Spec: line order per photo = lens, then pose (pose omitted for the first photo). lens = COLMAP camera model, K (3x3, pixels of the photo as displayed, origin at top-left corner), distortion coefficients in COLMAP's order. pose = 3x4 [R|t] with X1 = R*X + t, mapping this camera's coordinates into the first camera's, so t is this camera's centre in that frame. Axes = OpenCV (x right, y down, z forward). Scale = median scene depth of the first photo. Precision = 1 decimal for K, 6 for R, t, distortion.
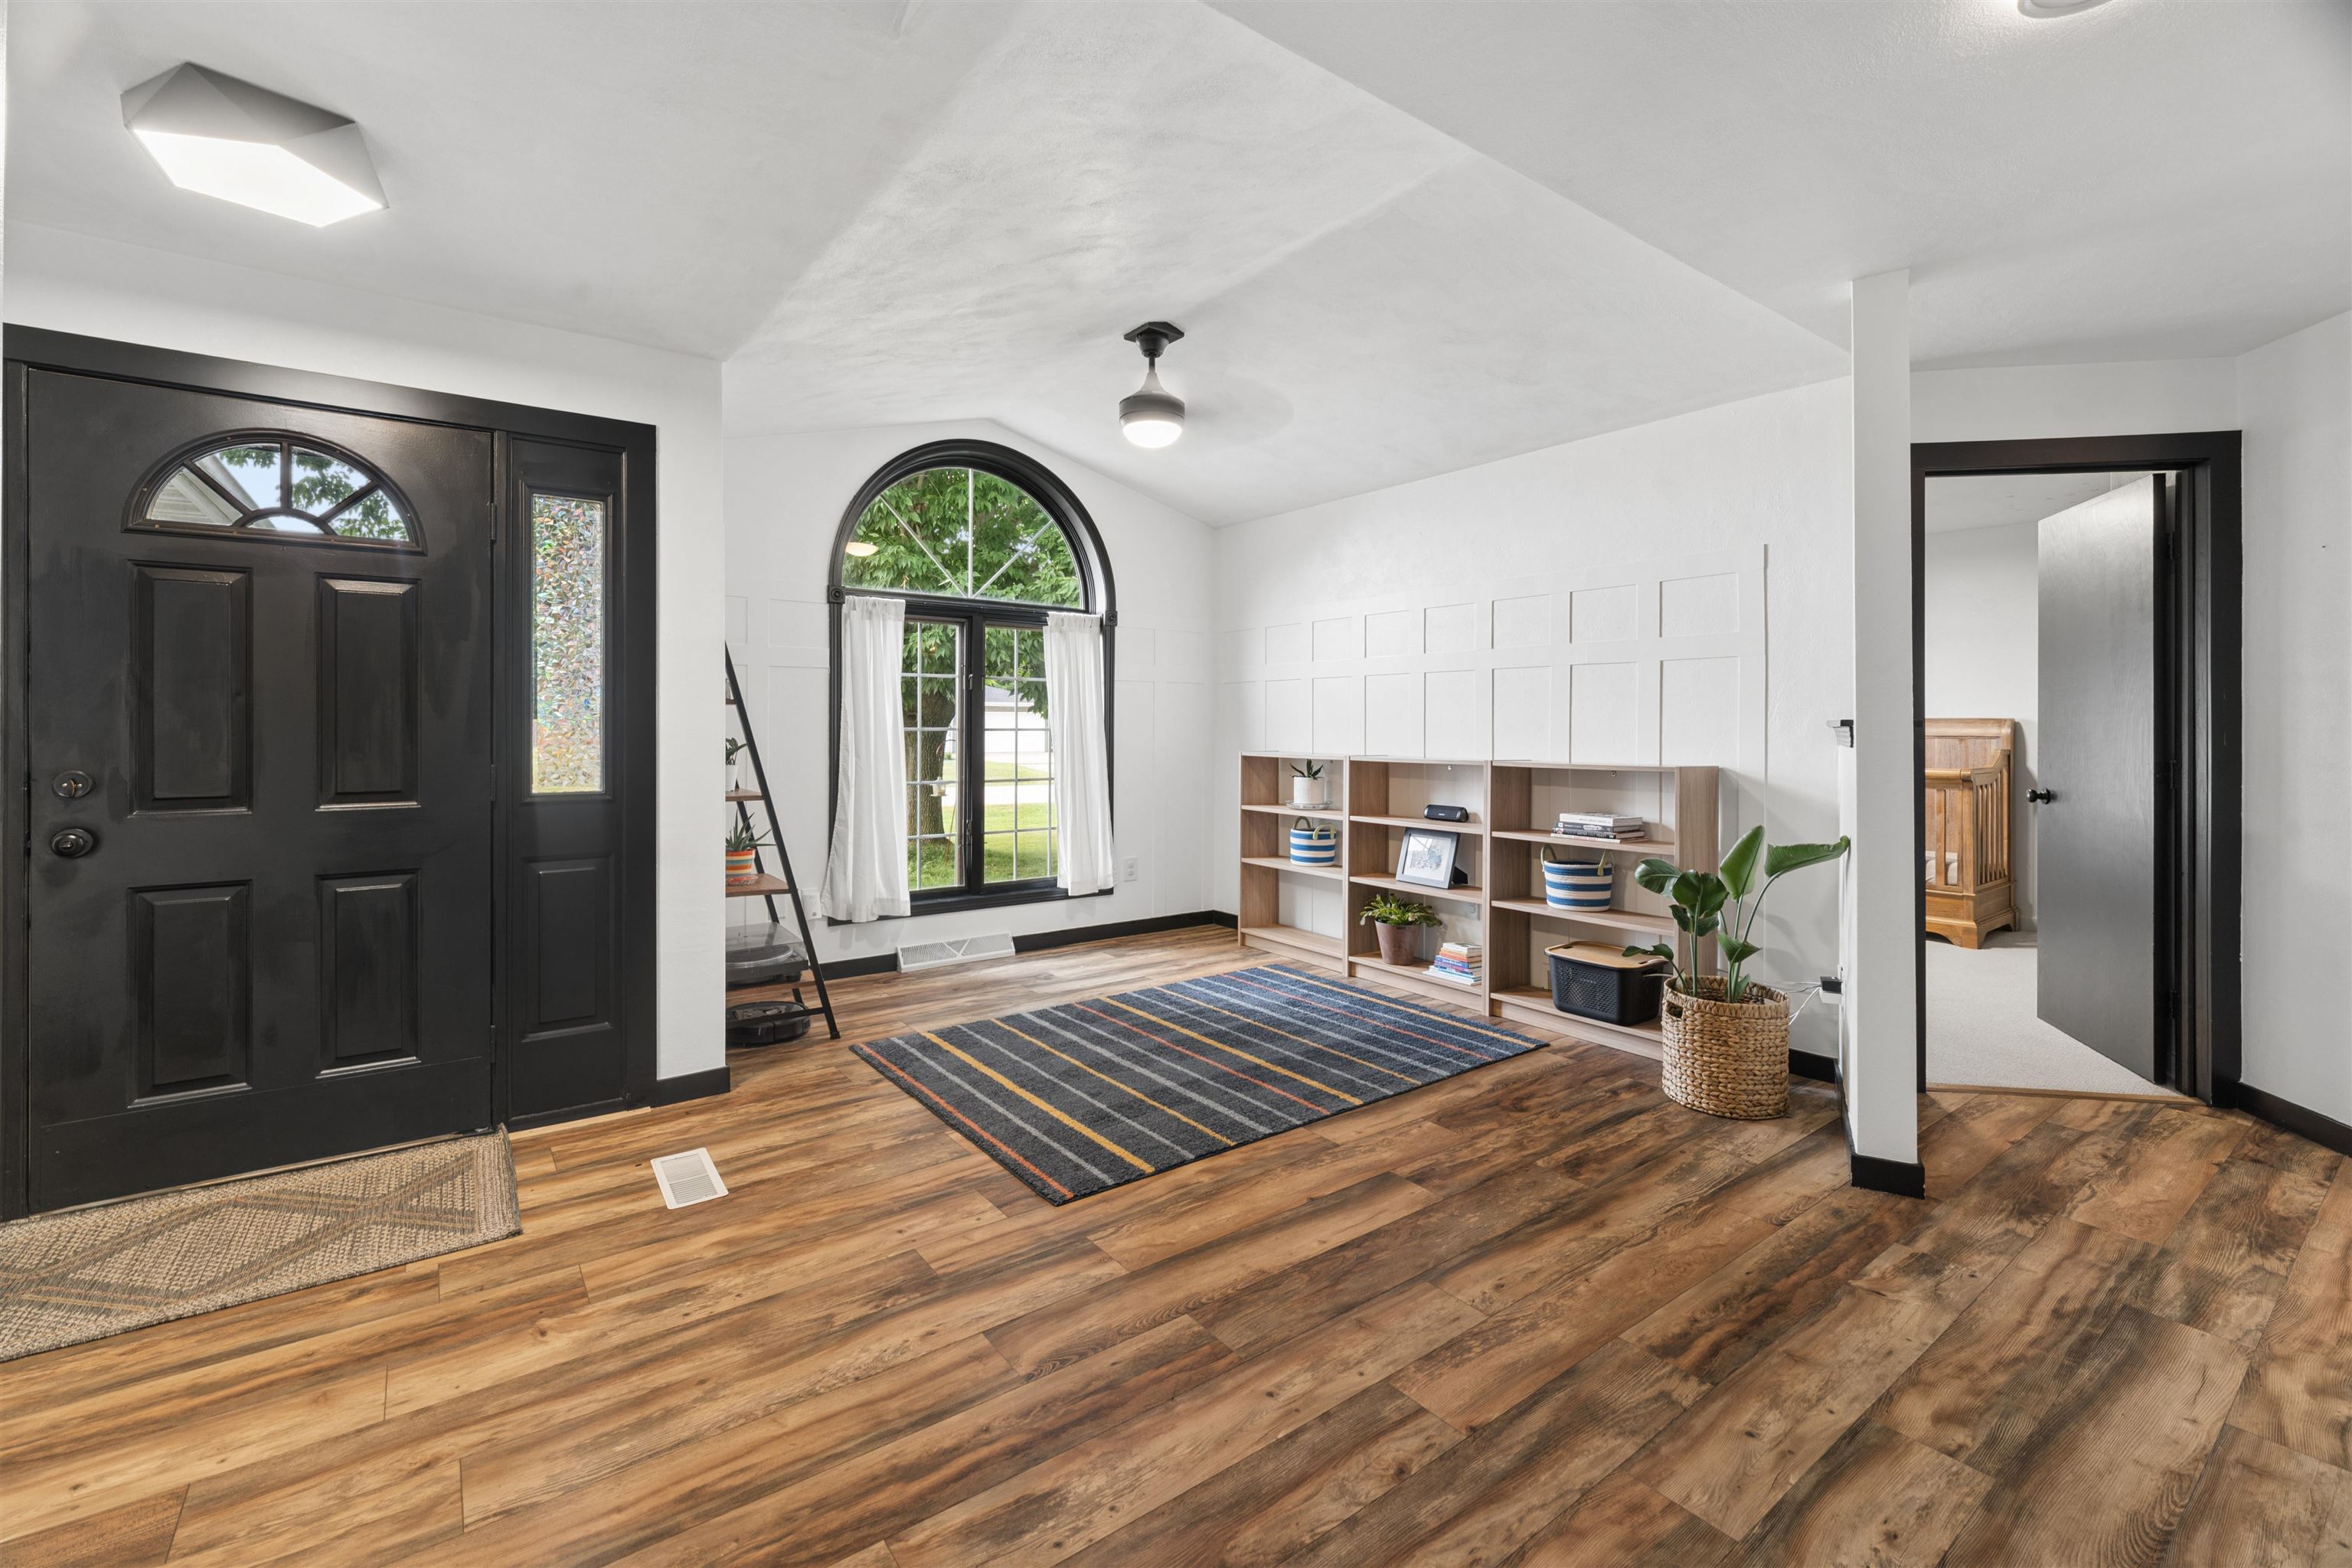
lens RADIAL K [[991.4, 0, 1176.5], [0, 991.4, 729.3], [0, 0, 1]] dist [0.008506, -0.002406]
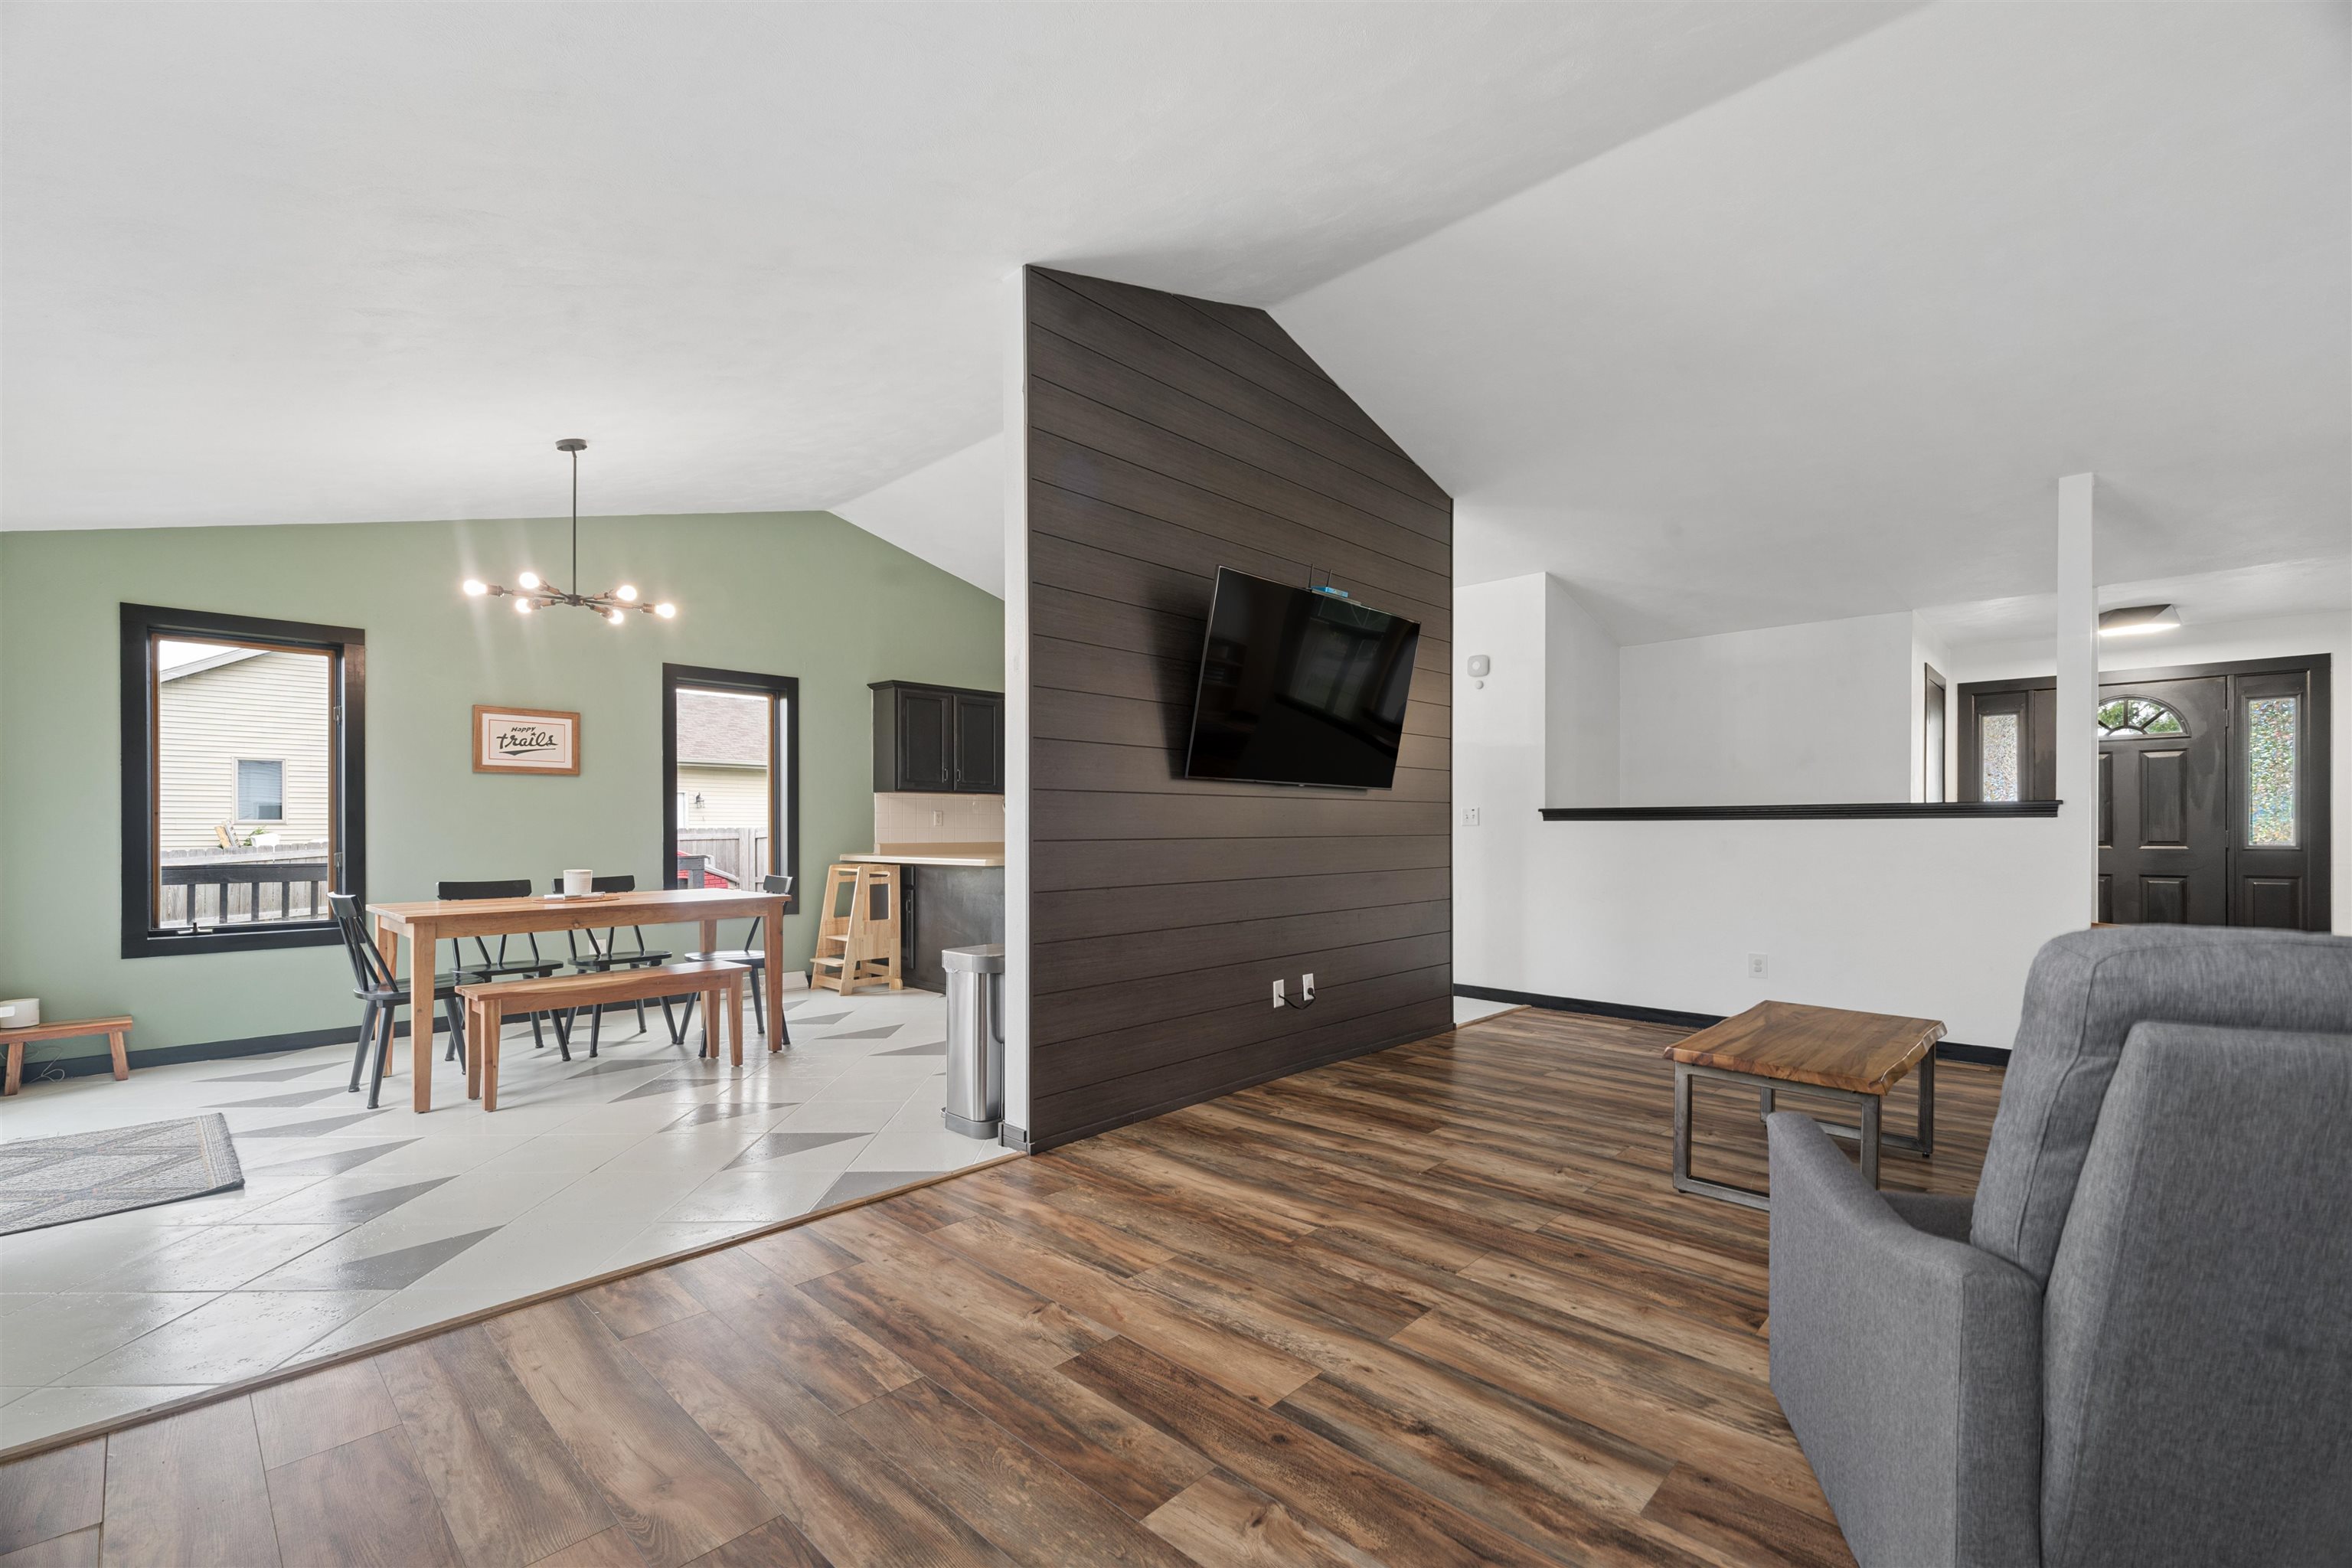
lens RADIAL K [[991.4, 0, 1171.2], [0, 991.4, 835.3], [0, 0, 1]] dist [0.008506, -0.002406]
pose [[0.156251, 0.002257, -0.987715, 0.651796], [0.001297, 0.999996, 0.002490, 0.021952], [0.987717, -0.001670, 0.156247, -0.953406]]
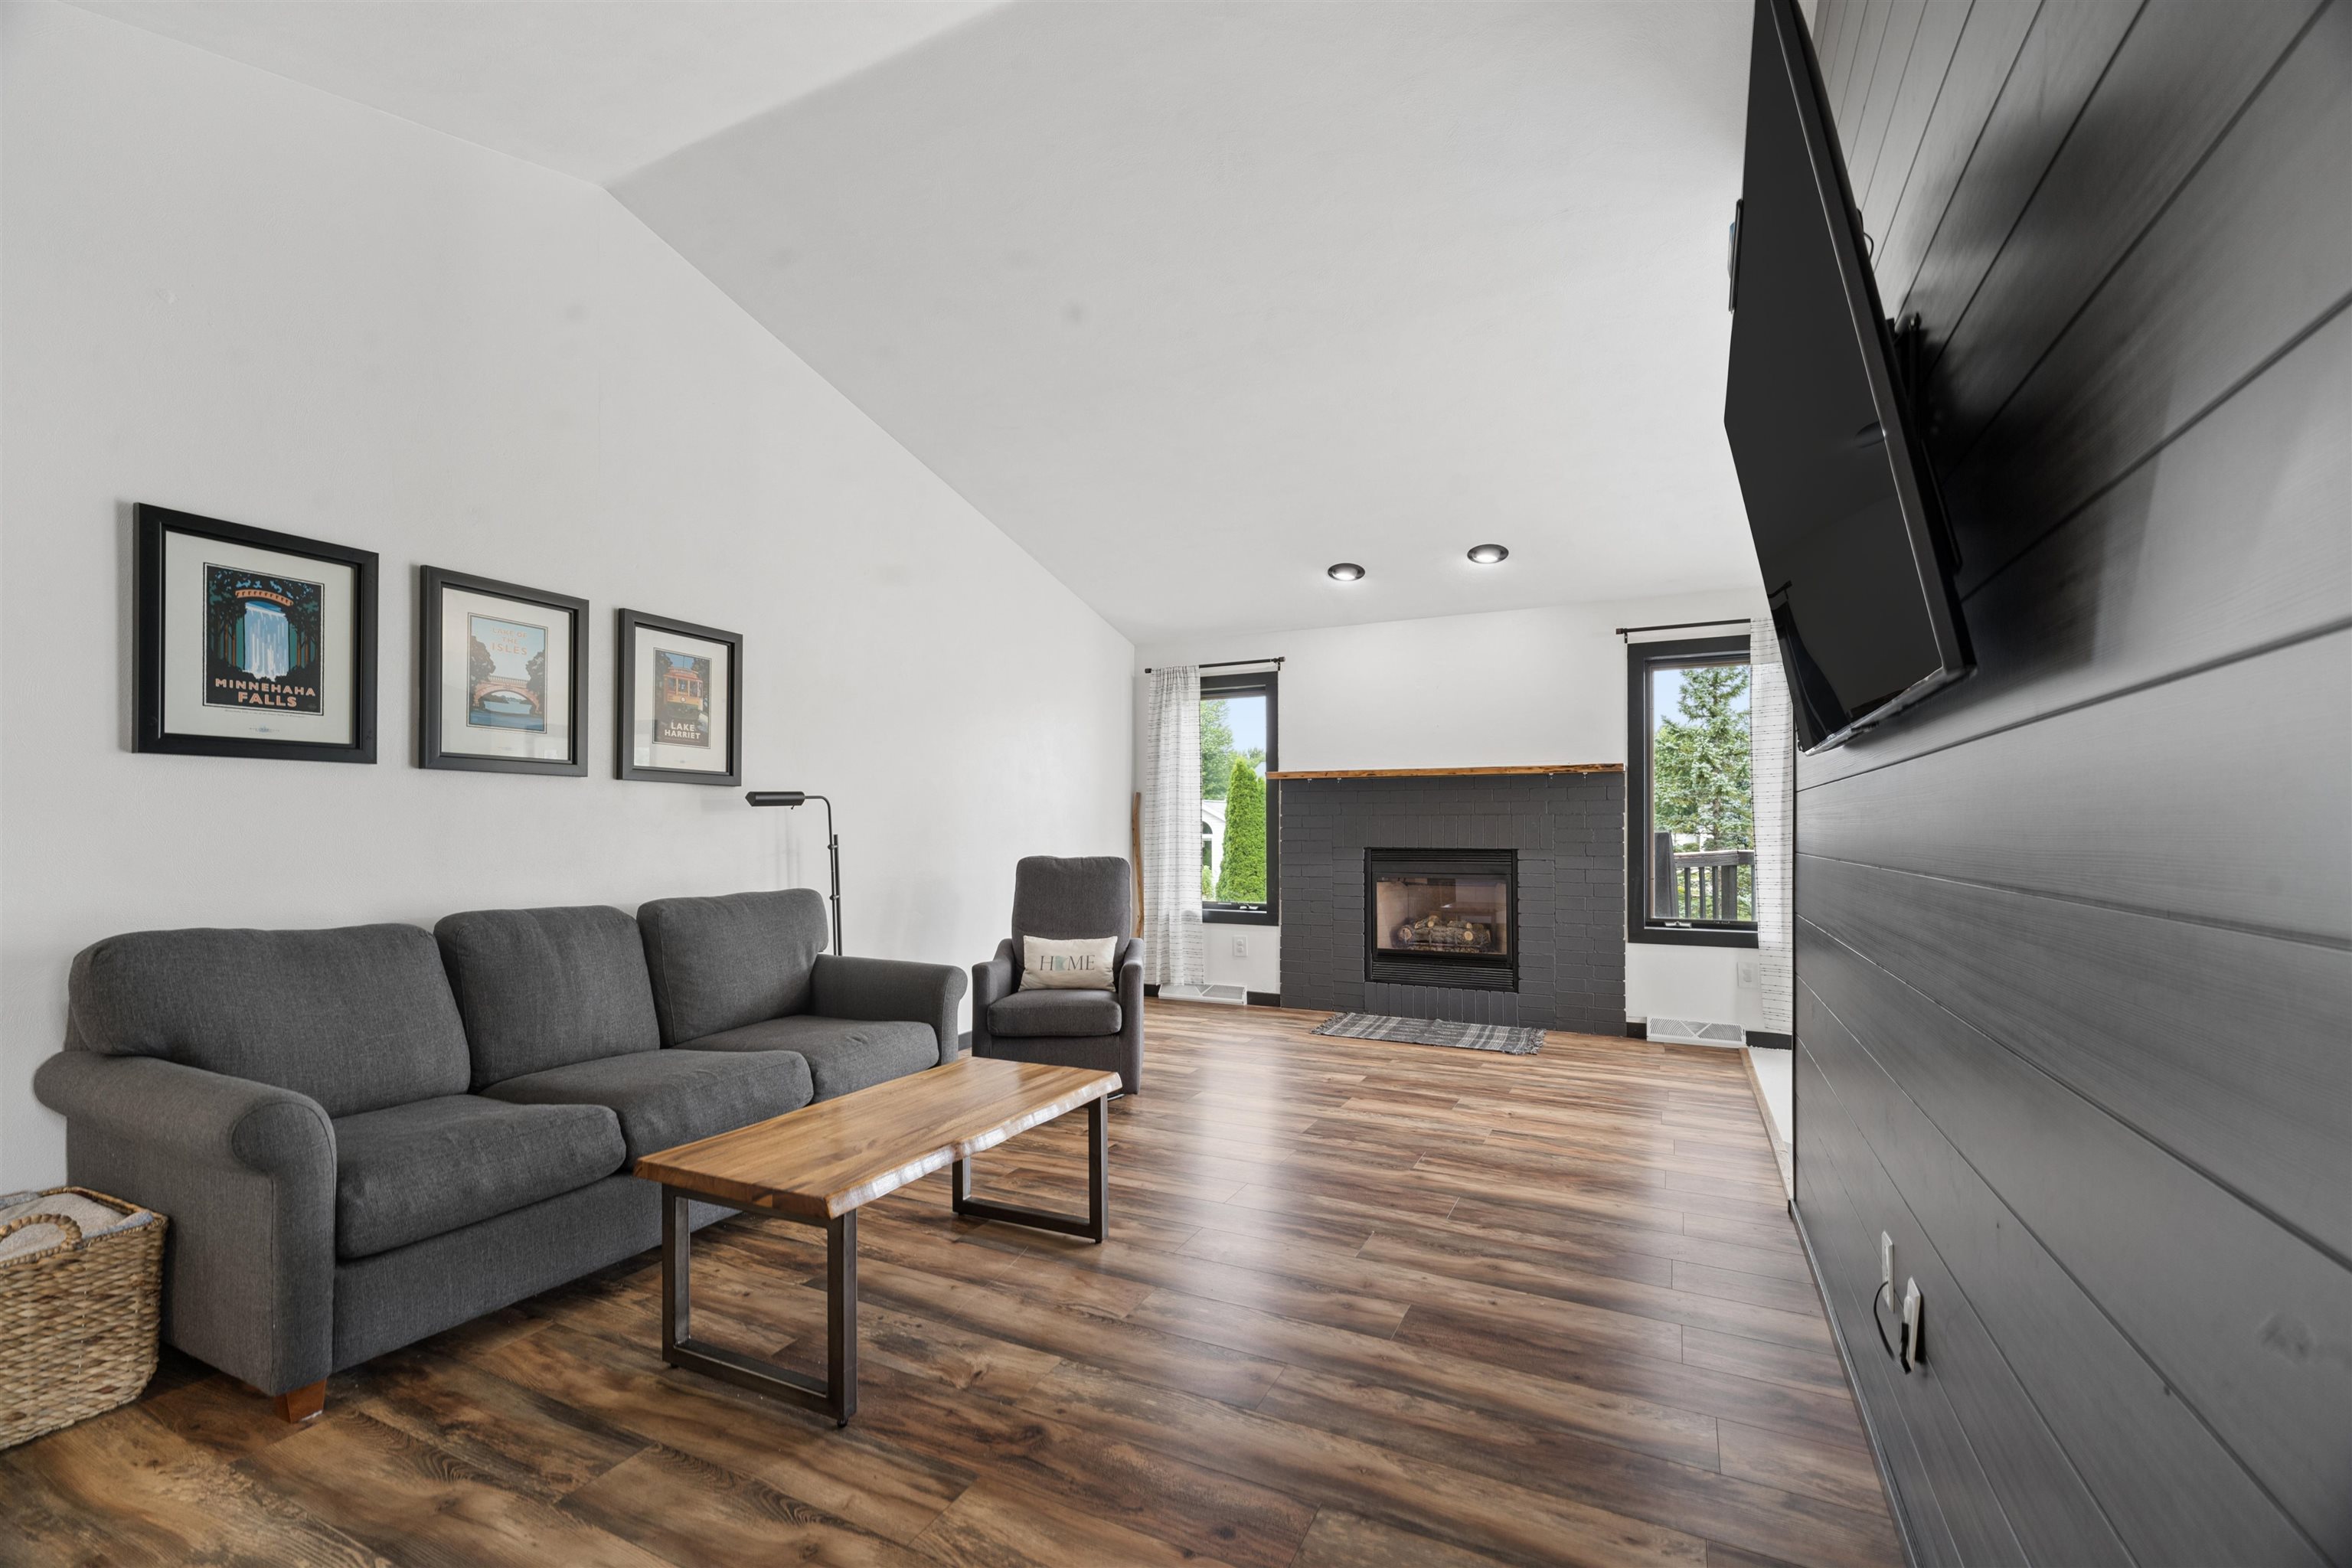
lens RADIAL K [[991.4, 0, 1172.6], [0, 991.4, 828.8], [0, 0, 1]] dist [0.008506, -0.002406]
pose [[-0.447118, -0.004460, 0.894464, -0.466477], [0.000063, 0.999987, 0.005018, 0.009453], [-0.894475, 0.002299, -0.447112, -0.307663]]
